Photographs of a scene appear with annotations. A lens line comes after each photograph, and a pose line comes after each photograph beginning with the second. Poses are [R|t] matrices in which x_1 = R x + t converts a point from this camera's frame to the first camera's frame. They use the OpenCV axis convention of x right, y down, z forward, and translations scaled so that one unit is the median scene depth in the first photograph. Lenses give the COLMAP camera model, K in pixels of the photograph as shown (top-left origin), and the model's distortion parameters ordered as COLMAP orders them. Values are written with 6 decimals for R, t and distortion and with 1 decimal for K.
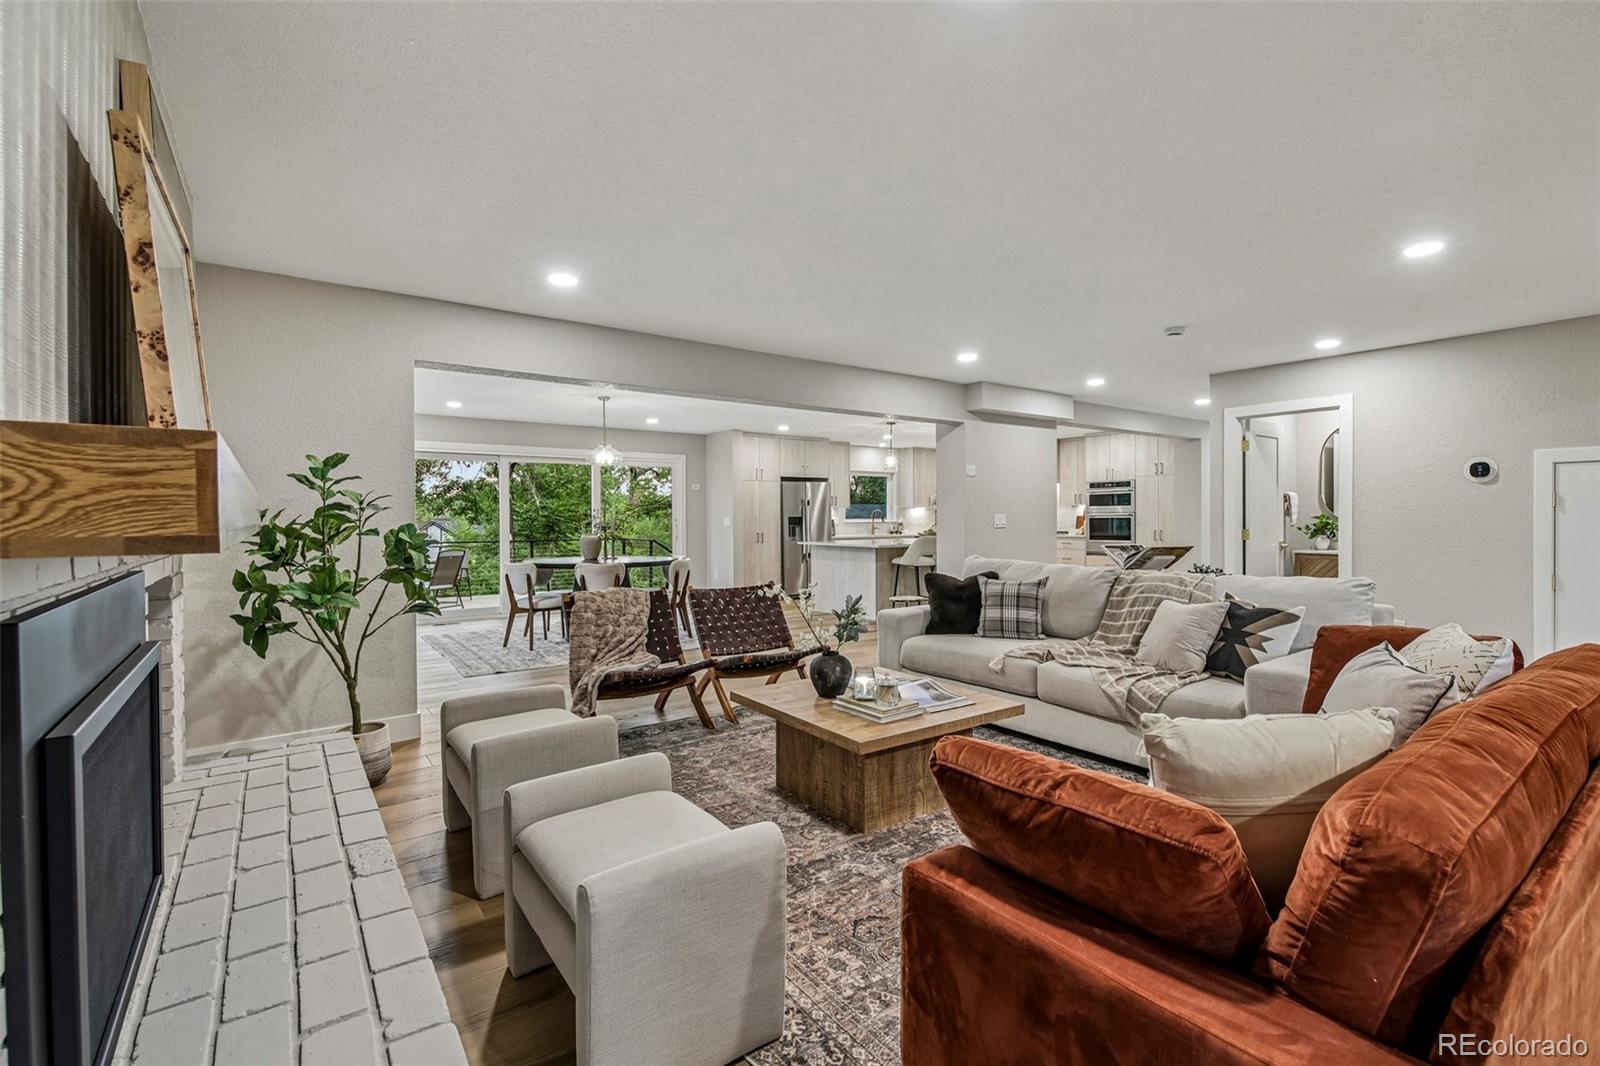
lens RADIAL K [[705.4, 0, 810.0], [0, 705.4, 528.9], [0, 0, 1]] dist [0.009451, -0.007814]
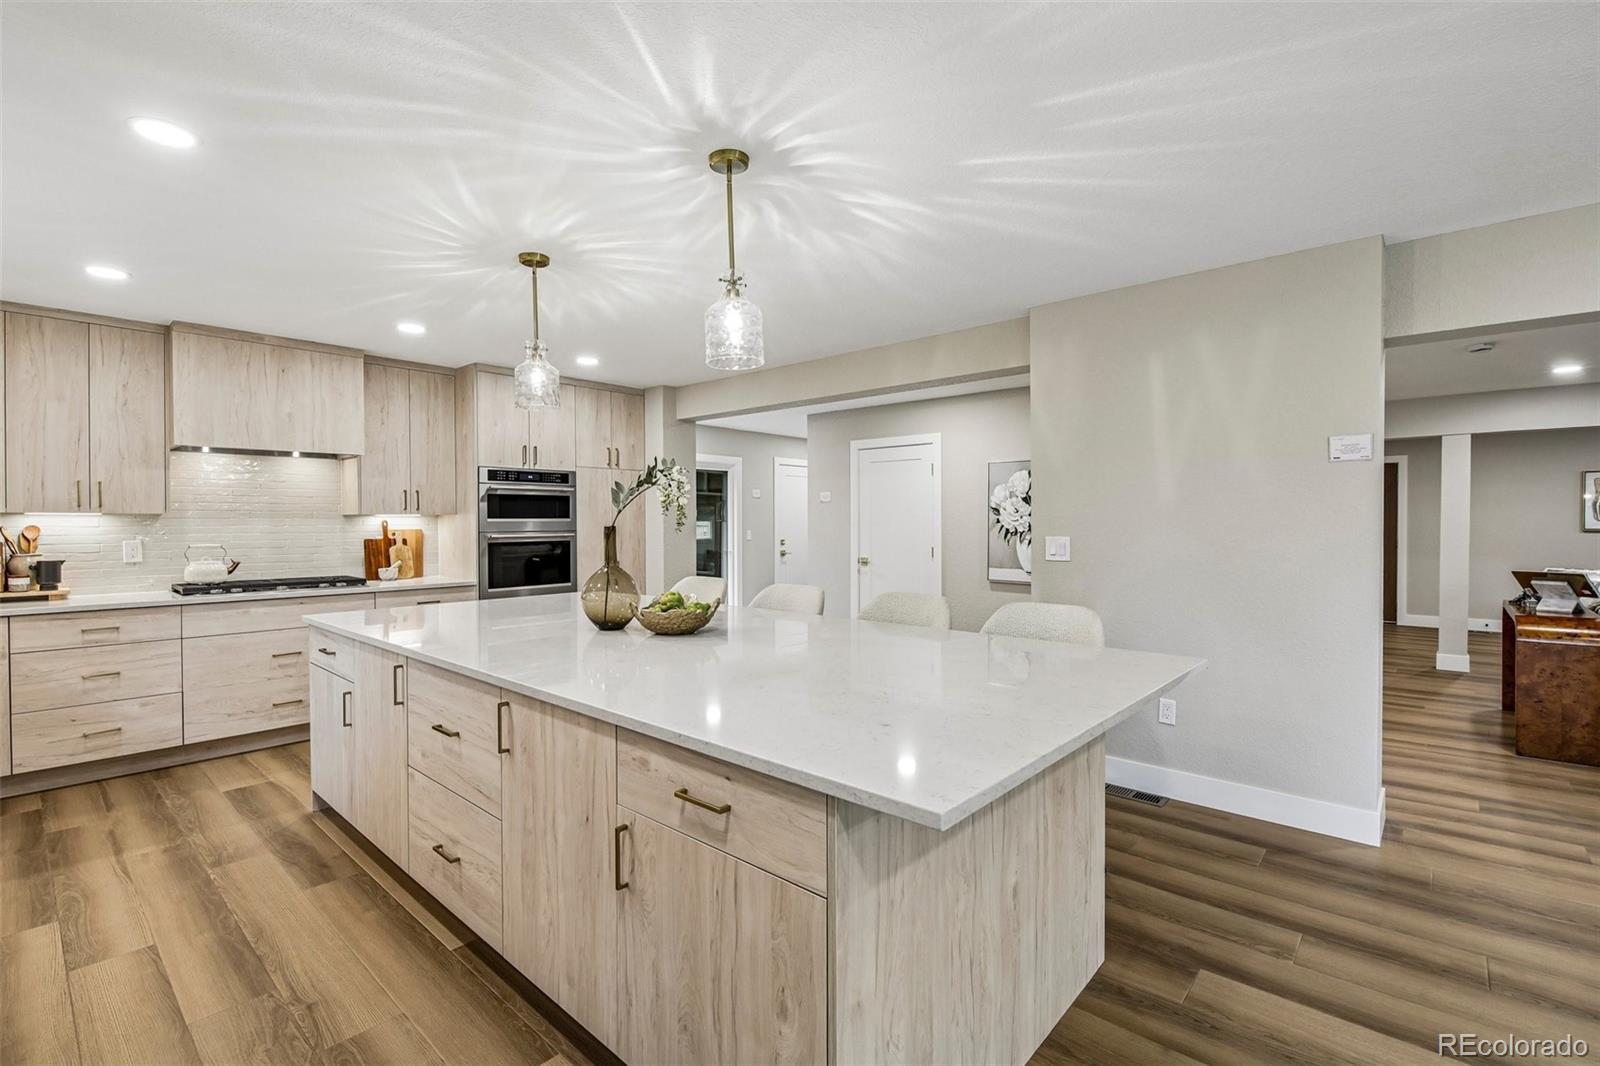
lens RADIAL K [[705.4, 0, 763.6], [0, 705.4, 532.6], [0, 0, 1]] dist [0.009451, -0.007814]
pose [[-0.168497, -0.004714, 0.985691, -0.104974], [0.019987, 0.999767, 0.008198, -0.022555], [-0.985500, 0.021083, -0.168363, 0.907451]]
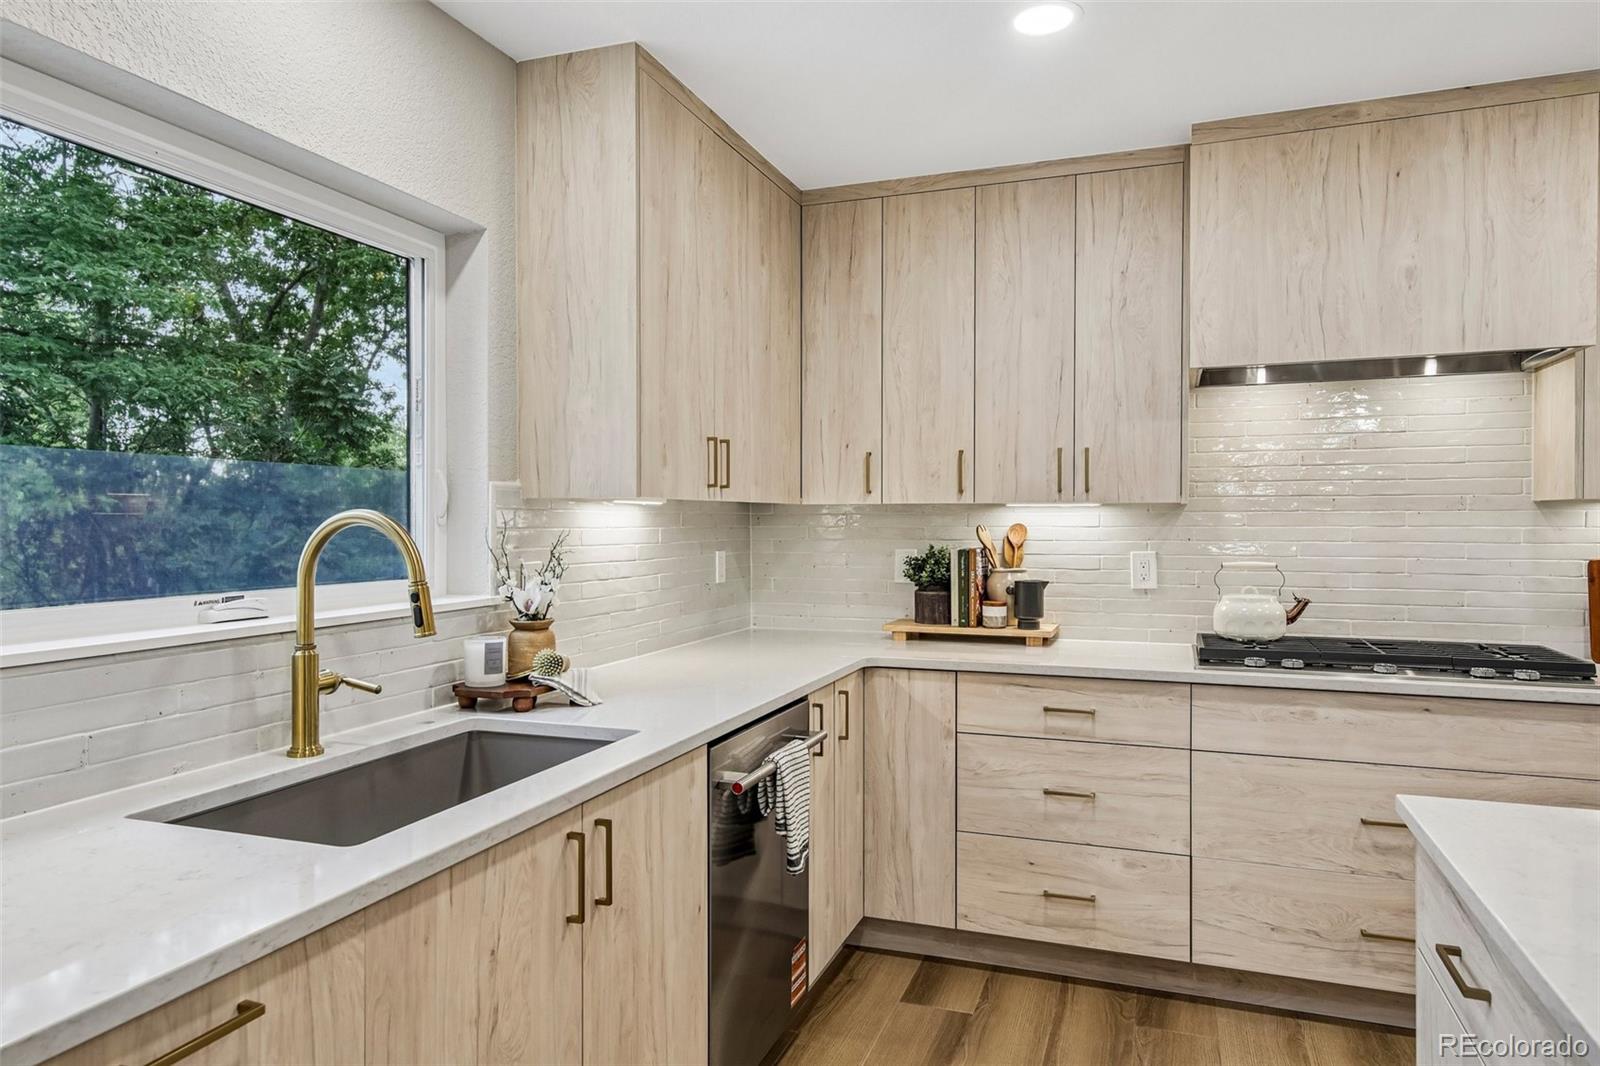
lens RADIAL K [[1016.1, 0, 824.0], [0, 1016.1, 531.3], [0, 0, 1]] dist [0.022232, -0.004096]
pose [[0.829224, 0.003852, 0.558903, 0.080499], [0.001782, 0.999953, -0.009535, -0.025341], [-0.558913, 0.008903, 0.829178, 0.977093]]
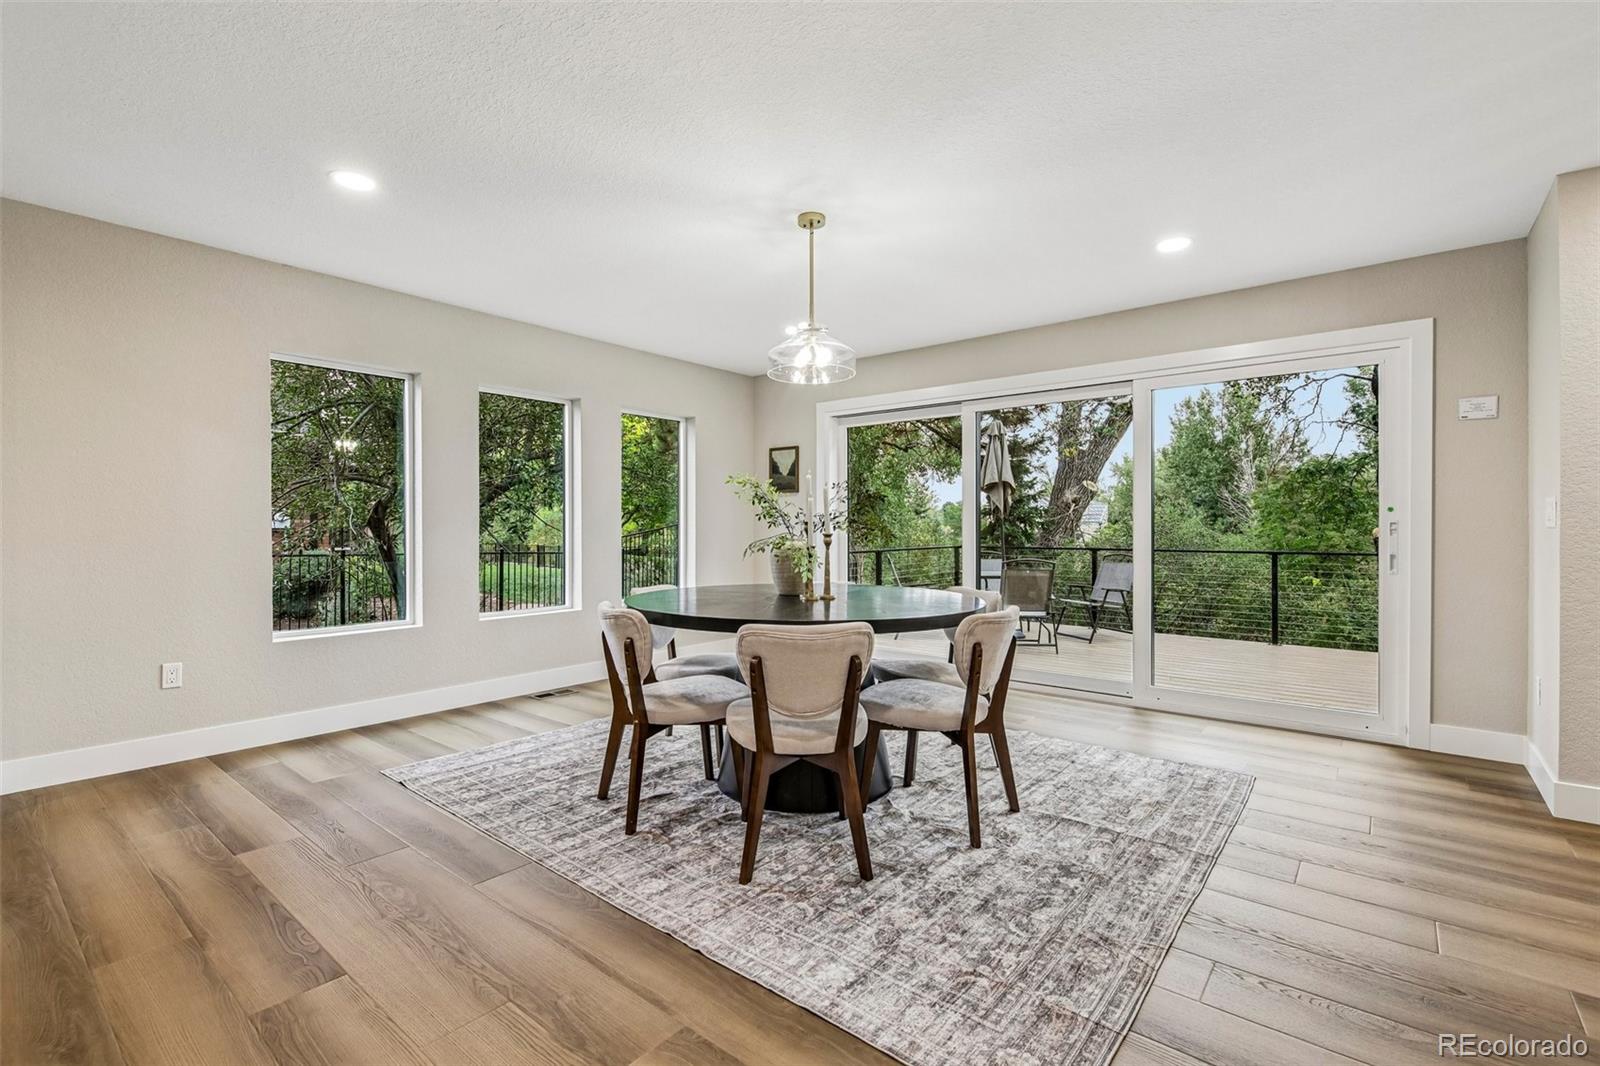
lens RADIAL K [[705.4, 0, 783.7], [0, 705.4, 519.1], [0, 0, 1]] dist [0.009451, -0.007814]
pose [[0.228459, -0.002465, -0.973550, 0.082824], [-0.013781, 0.999888, -0.005766, -0.000940], [0.973456, 0.014733, 0.228399, 0.601082]]
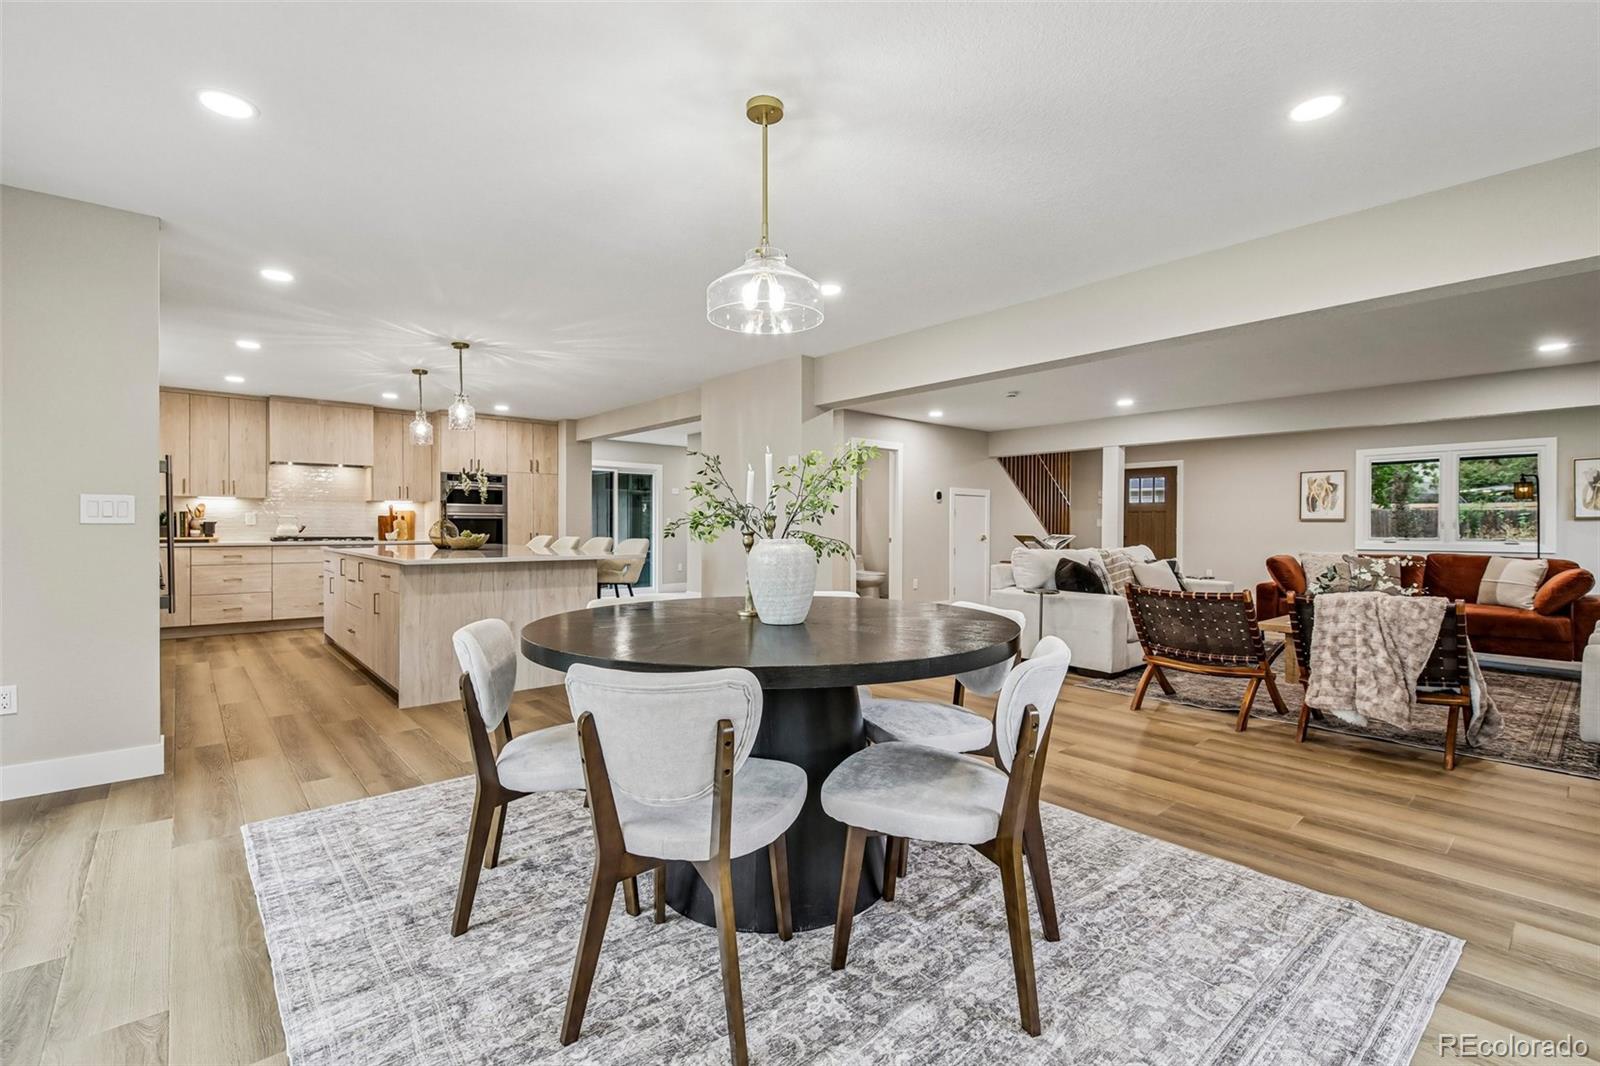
lens RADIAL K [[705.4, 0, 763.2], [0, 705.4, 536.8], [0, 0, 1]] dist [0.009451, -0.007814]
pose [[-0.037926, -0.006940, 0.999256, -0.406833], [0.011437, 0.999907, 0.007379, 0.003554], [-0.999215, 0.011708, -0.037843, 0.686903]]
